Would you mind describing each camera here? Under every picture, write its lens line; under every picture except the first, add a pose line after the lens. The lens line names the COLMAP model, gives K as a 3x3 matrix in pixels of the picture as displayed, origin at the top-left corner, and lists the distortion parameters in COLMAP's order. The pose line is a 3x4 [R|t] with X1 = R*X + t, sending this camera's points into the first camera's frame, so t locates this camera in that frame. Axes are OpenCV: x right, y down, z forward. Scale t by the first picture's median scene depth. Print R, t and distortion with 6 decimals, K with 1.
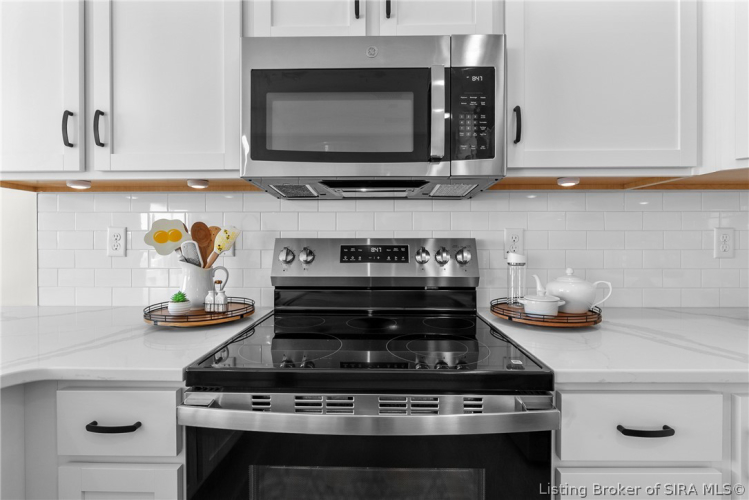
lens RADIAL K [[322.6, 0, 371.8], [0, 322.6, 249.4], [0, 0, 1]] dist [0.001336, 0.000271]
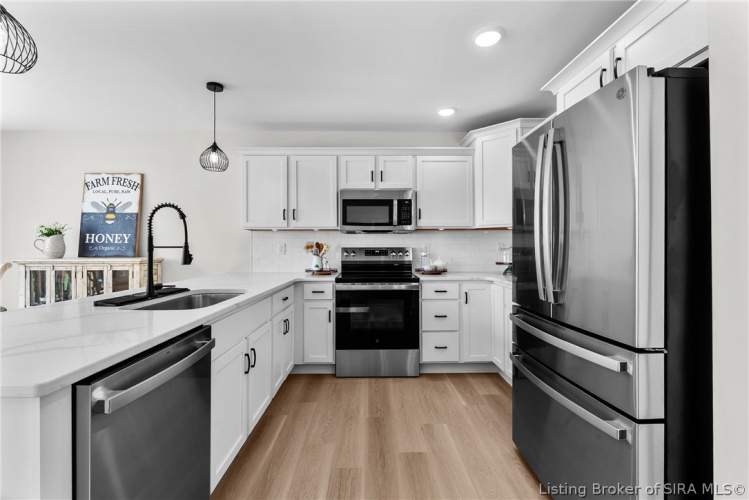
lens RADIAL K [[322.6, 0, 371.8], [0, 322.6, 249.4], [0, 0, 1]] dist [0.001336, 0.000271]
pose [[0.999014, -0.000999, 0.044378, -0.192786], [0.002317, 0.999558, -0.029654, 0.082017], [-0.044329, 0.029728, 0.998575, -2.264091]]
